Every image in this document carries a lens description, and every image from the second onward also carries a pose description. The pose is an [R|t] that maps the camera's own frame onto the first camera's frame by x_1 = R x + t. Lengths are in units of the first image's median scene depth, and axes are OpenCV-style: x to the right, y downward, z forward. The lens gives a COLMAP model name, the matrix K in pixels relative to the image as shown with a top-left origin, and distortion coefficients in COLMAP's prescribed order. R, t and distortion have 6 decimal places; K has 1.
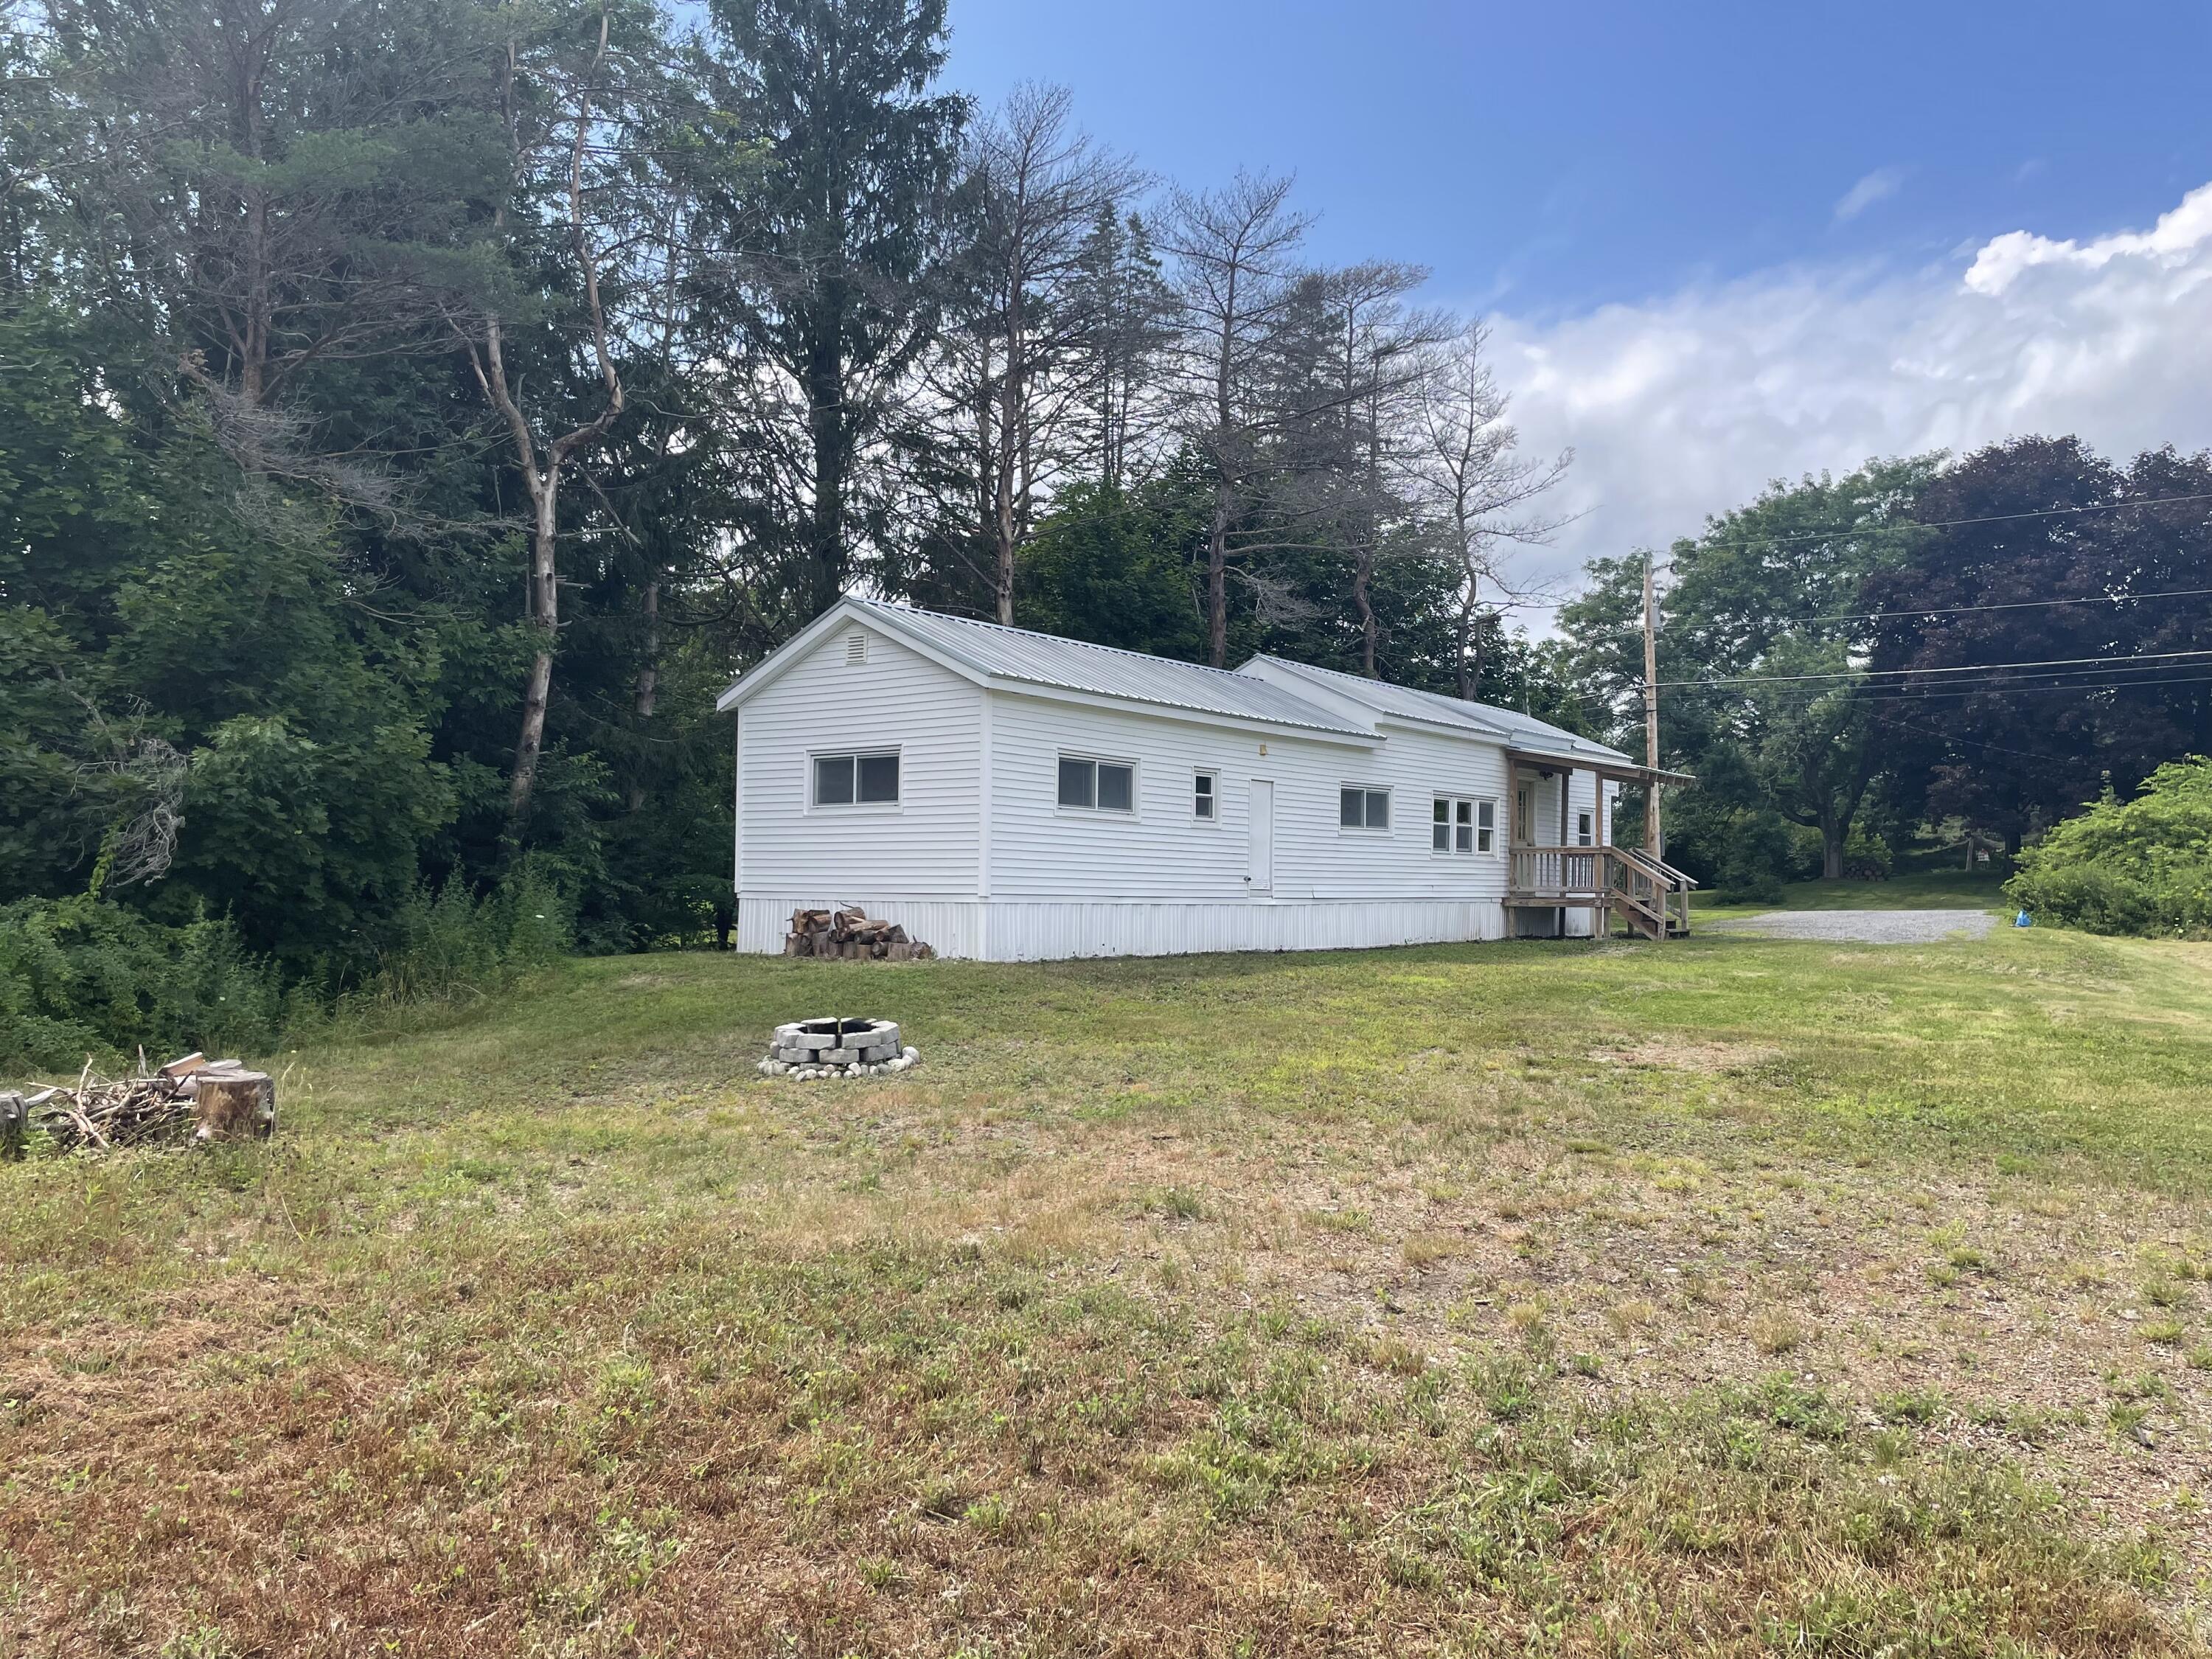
lens RADIAL K [[1675.0, 0, 1106.0], [0, 1675.0, 829.5], [0, 0, 1]] dist [0.029940, -0.007855]
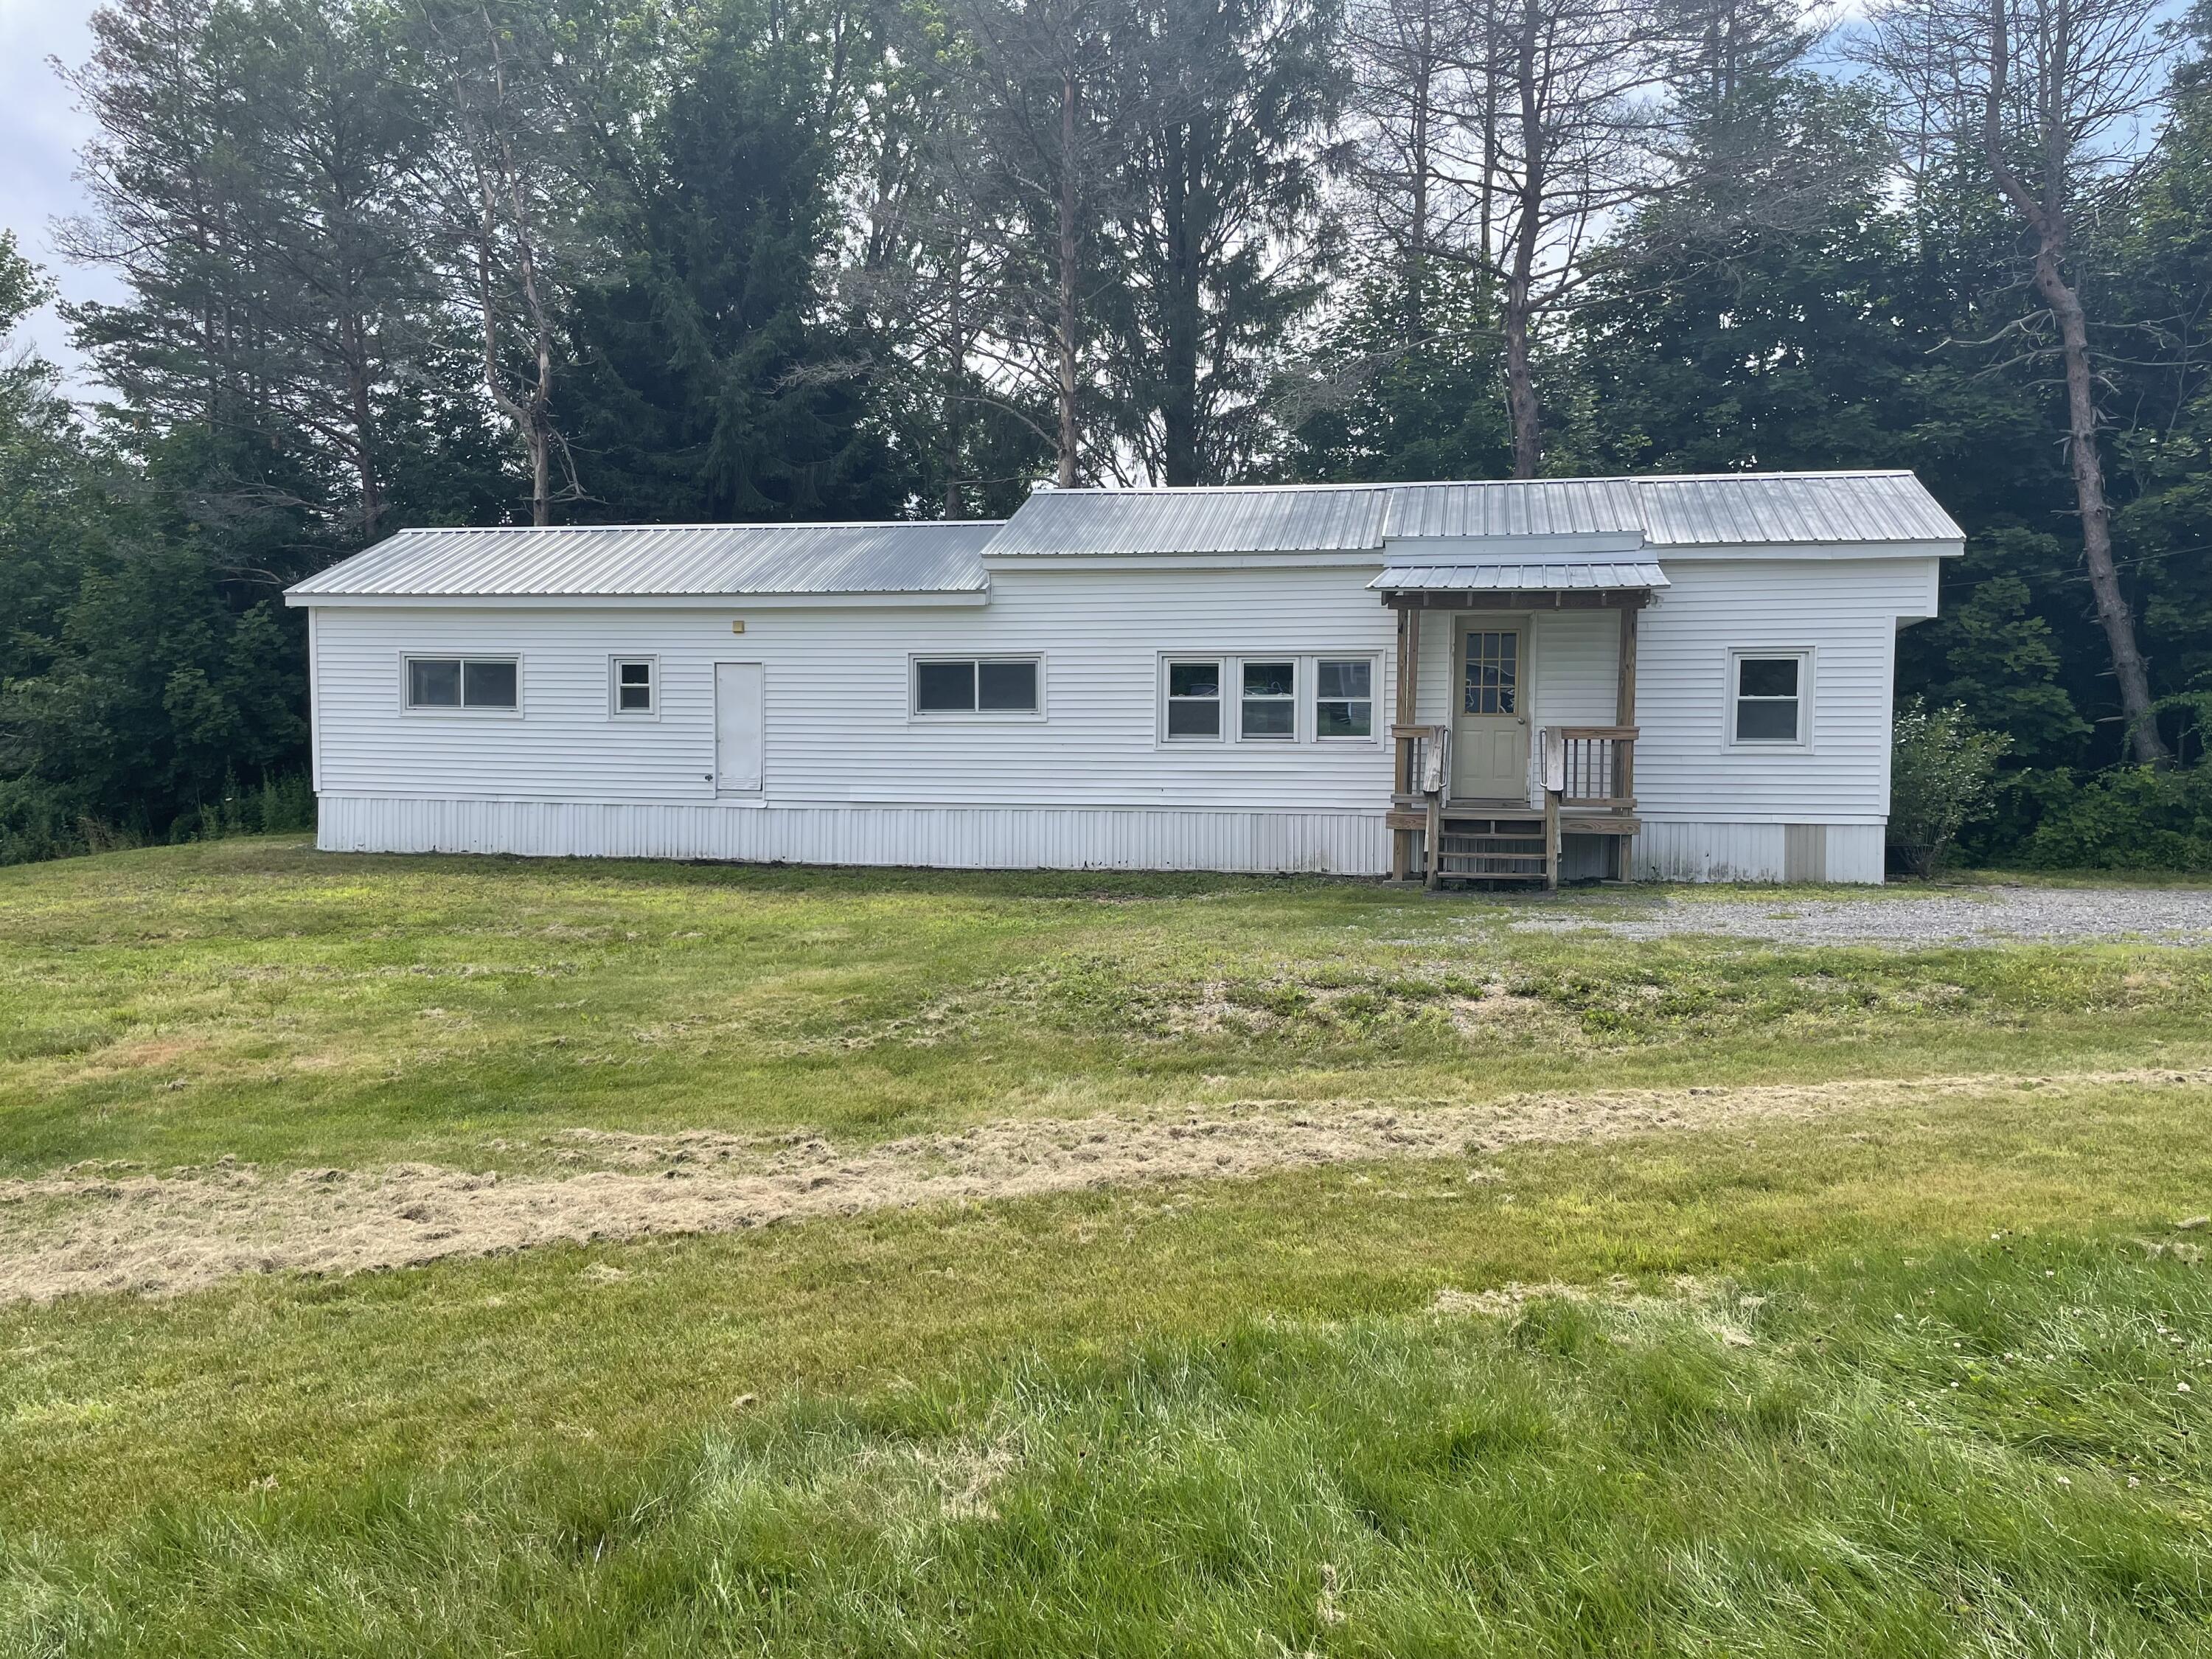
lens RADIAL K [[1675.0, 0, 1106.0], [0, 1675.0, 829.5], [0, 0, 1]] dist [0.029940, -0.007855]
pose [[0.455964, 0.017145, -0.889833, 0.846037], [0.021669, 0.999304, 0.030358, 0.030393], [0.889735, -0.033123, 0.455275, 0.695937]]
